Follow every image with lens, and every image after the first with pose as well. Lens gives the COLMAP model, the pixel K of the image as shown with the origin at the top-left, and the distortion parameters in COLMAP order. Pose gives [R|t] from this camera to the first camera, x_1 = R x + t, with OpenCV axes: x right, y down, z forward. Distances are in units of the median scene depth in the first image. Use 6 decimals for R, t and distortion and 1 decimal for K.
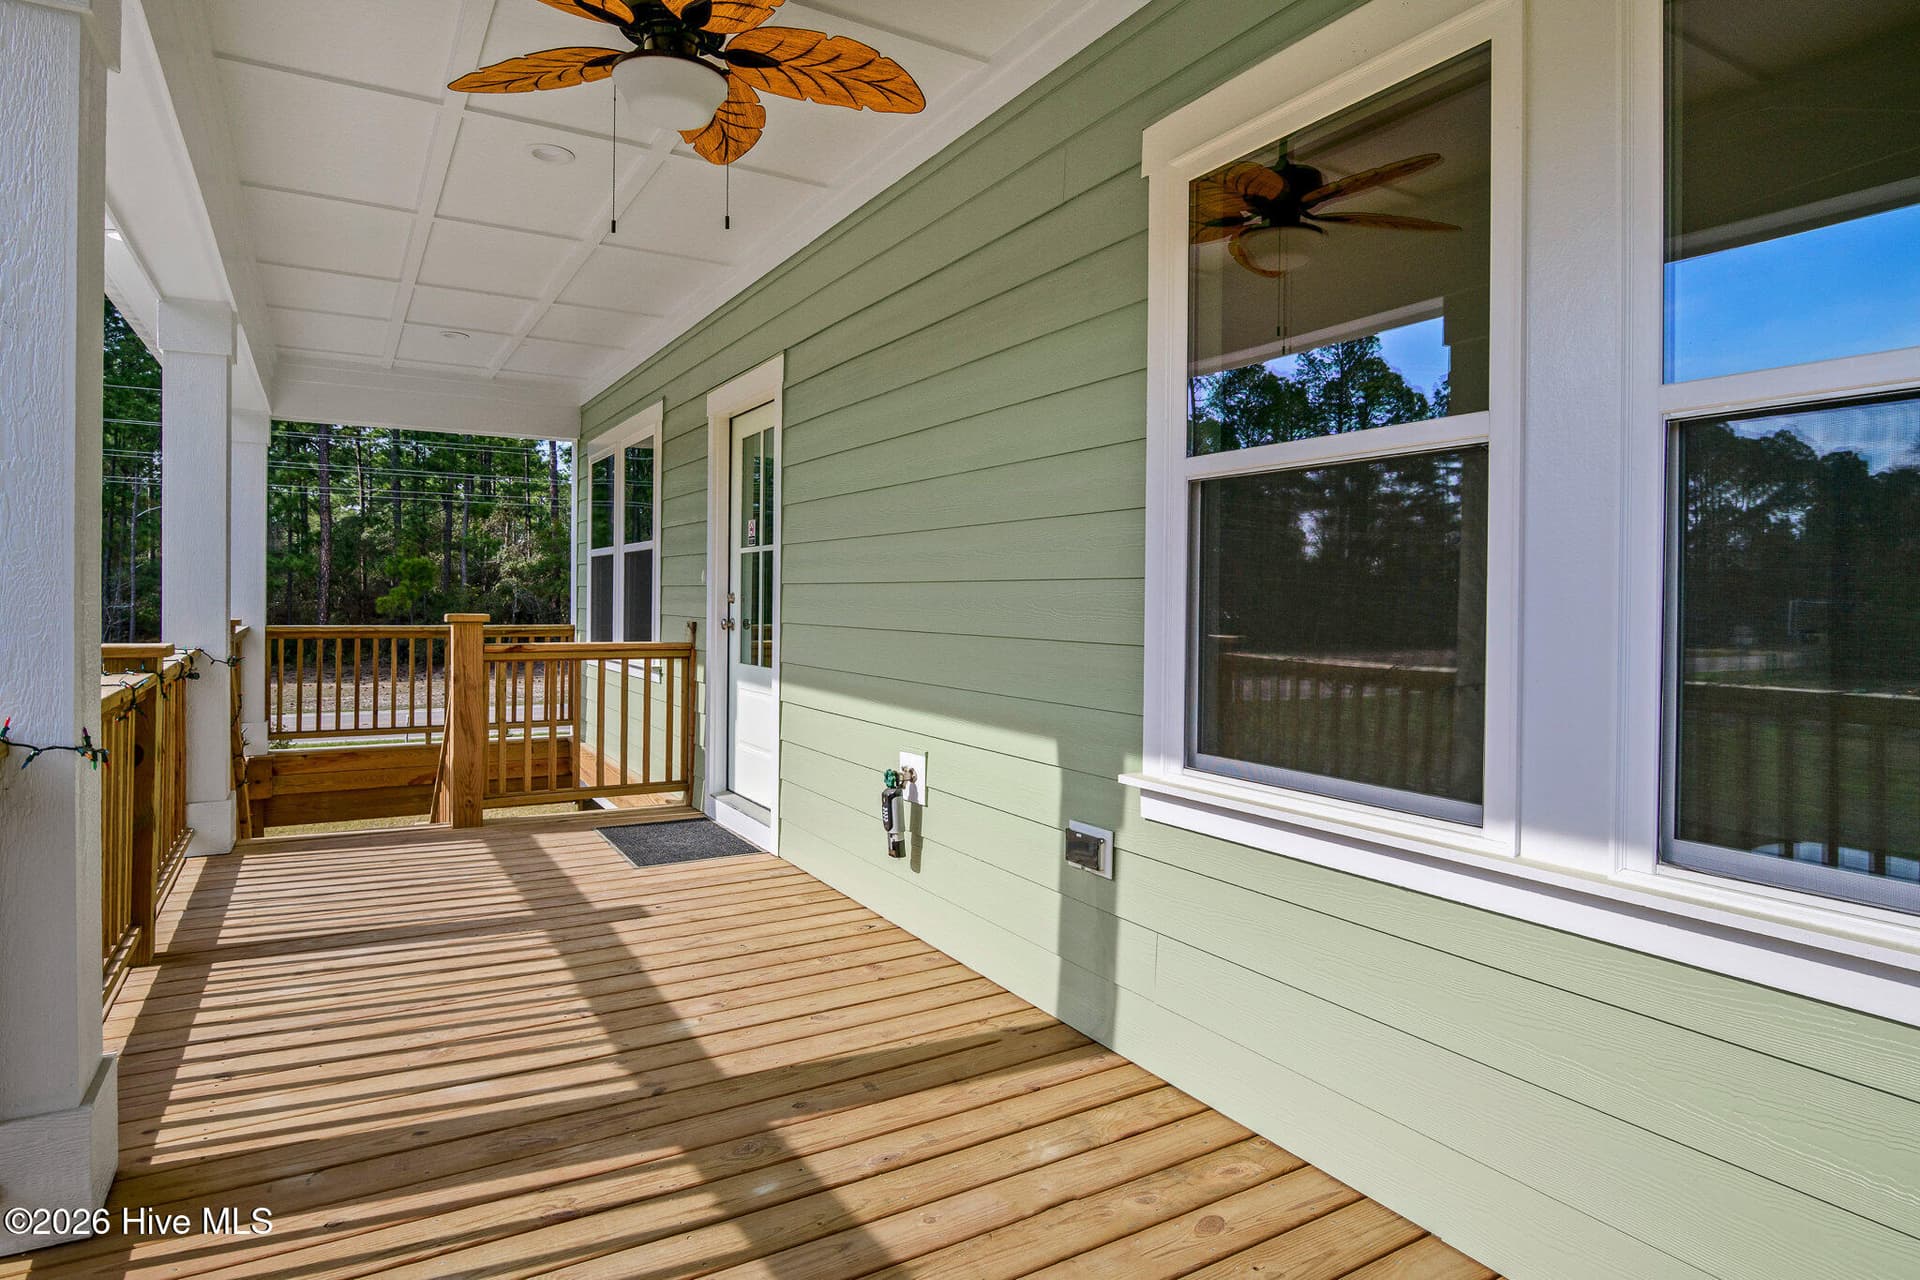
lens RADIAL K [[1069.0, 0, 957.2], [0, 1069.0, 606.4], [0, 0, 1]] dist [-0.001146, -0.000323]
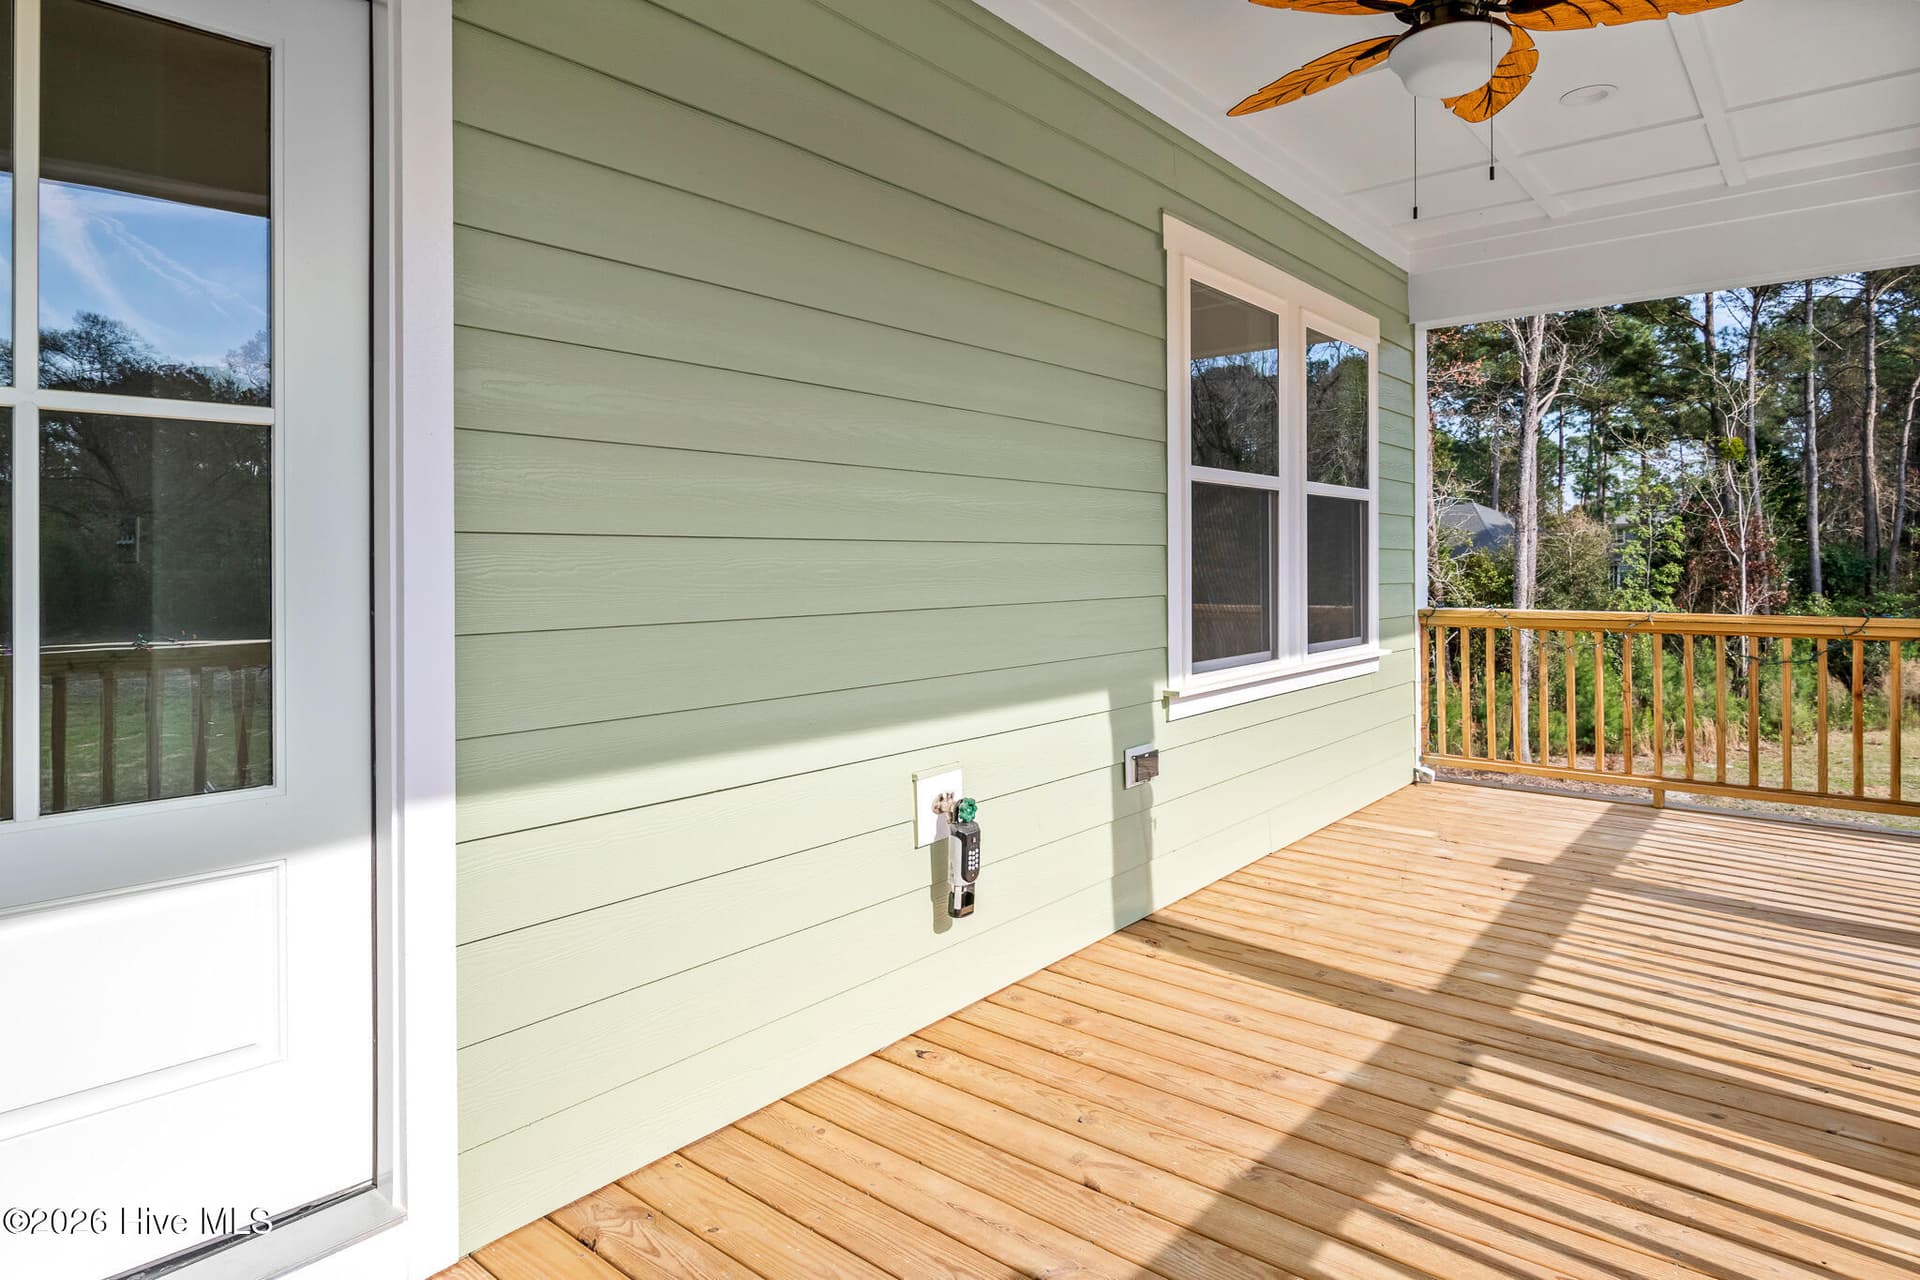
lens RADIAL K [[1086.1, 0, 958.6], [0, 1086.1, 557.9], [0, 0, 1]] dist [-0.005003, -0.001386]
pose [[-0.340157, -0.007088, 0.940342, -0.987048], [0.003954, 0.999952, 0.008968, -0.023025], [-0.940360, 0.006768, -0.340113, 1.641110]]
